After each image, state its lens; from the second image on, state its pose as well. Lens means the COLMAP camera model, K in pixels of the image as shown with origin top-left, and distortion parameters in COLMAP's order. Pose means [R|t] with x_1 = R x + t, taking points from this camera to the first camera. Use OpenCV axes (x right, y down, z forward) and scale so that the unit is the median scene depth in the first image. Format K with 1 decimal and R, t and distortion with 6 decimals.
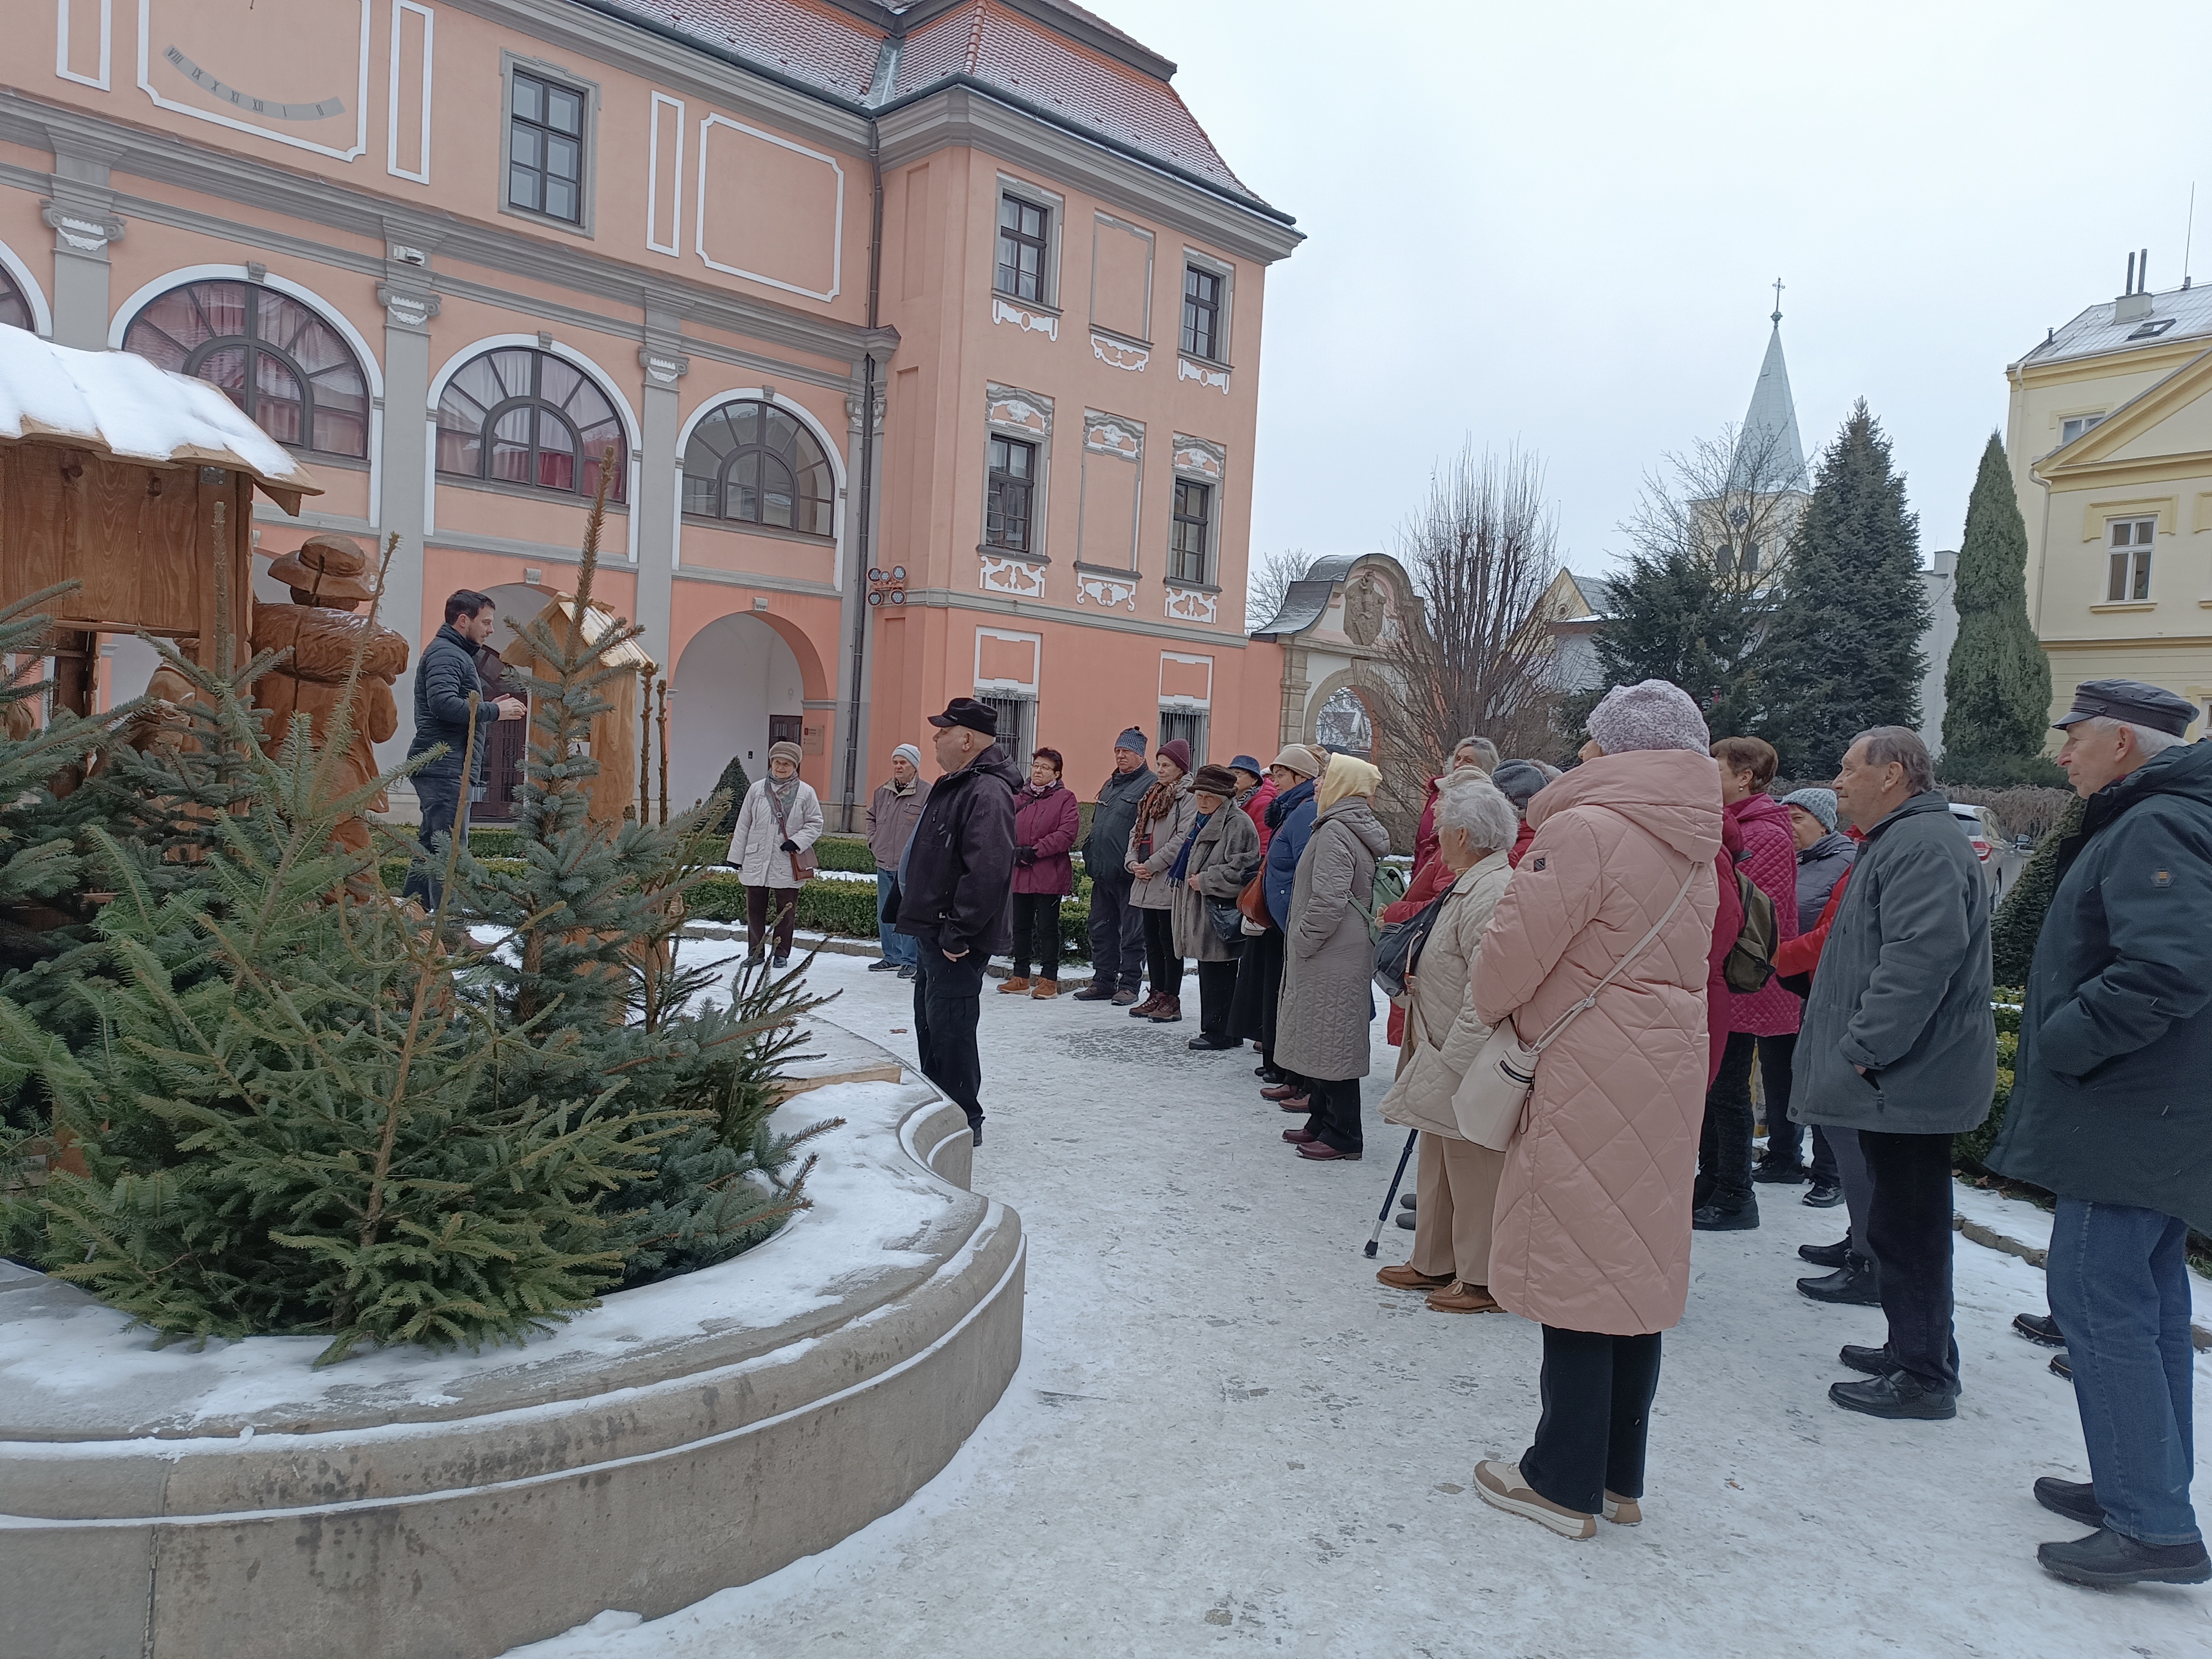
lens RADIAL K [[1576.5, 0, 1107.9], [0, 1576.5, 833.6], [0, 0, 1]] dist [0.033742, -0.028916]
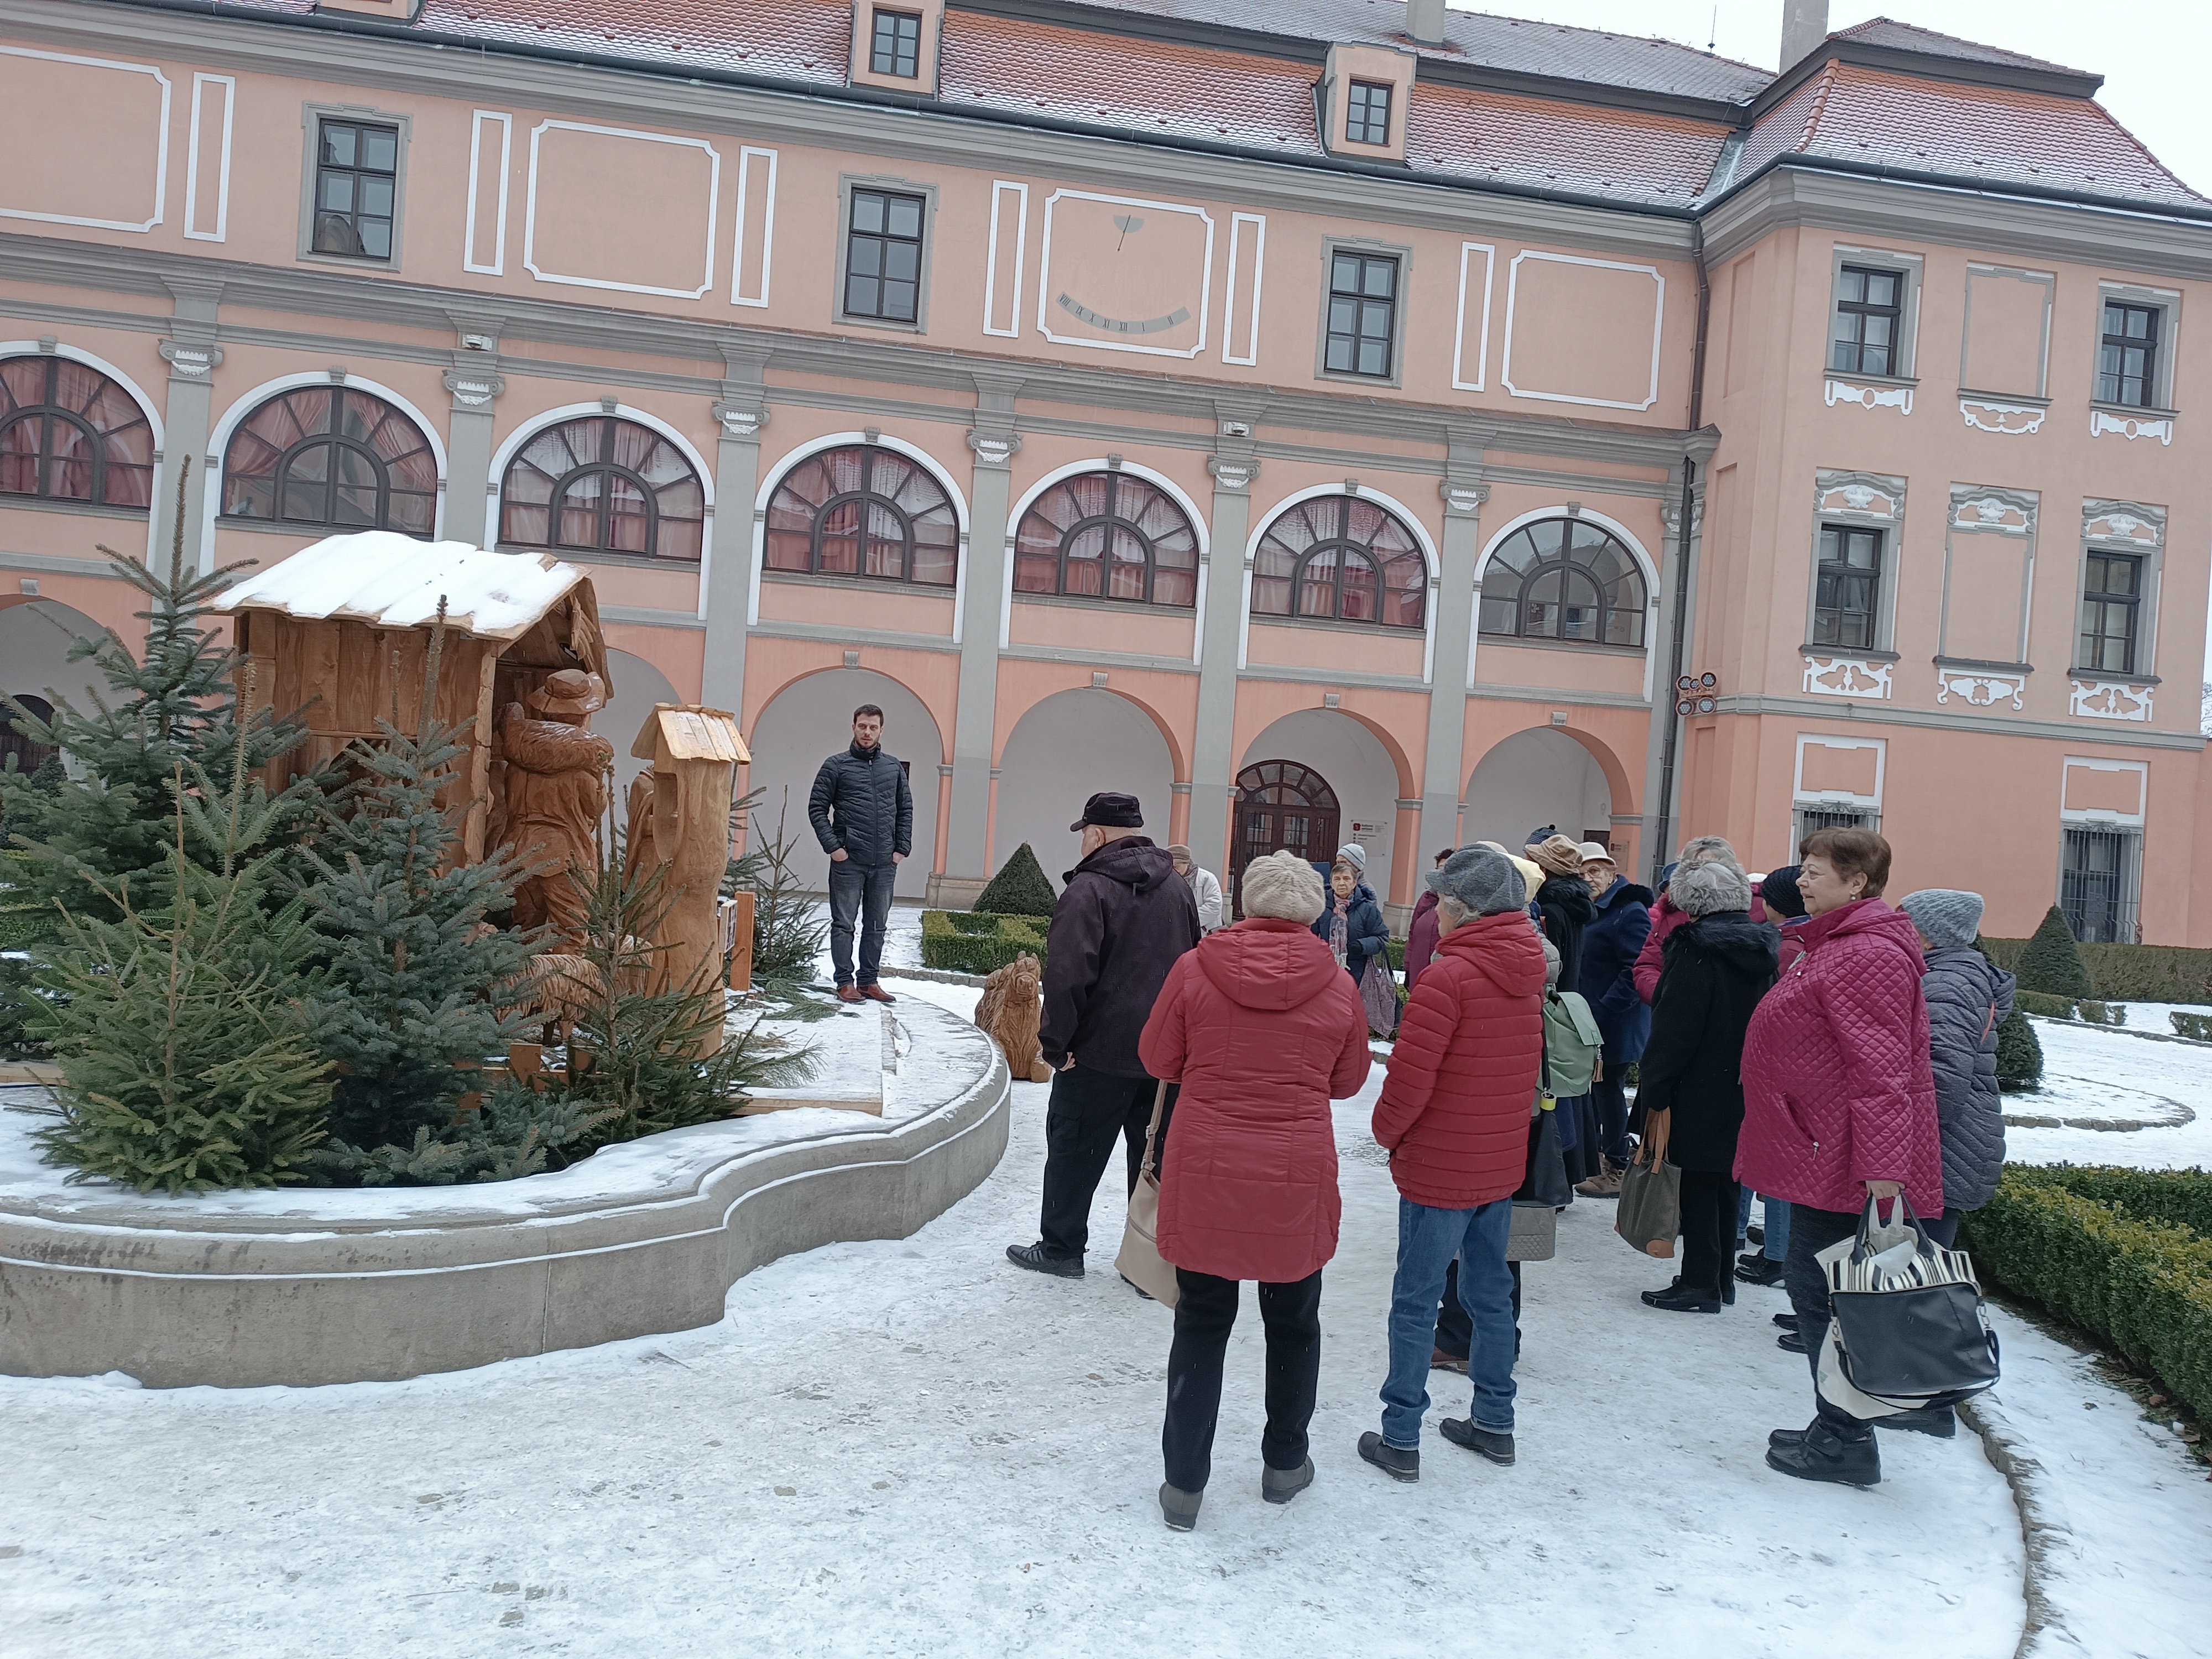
lens RADIAL K [[1585.1, 0, 1102.9], [0, 1585.1, 827.1], [0, 0, 1]] dist [0.042576, -0.039277]
pose [[0.817435, 0.004801, -0.576001, 0.117713], [-0.051618, 0.996553, -0.064947, 0.002712], [0.573704, 0.082822, 0.814865, 0.023694]]
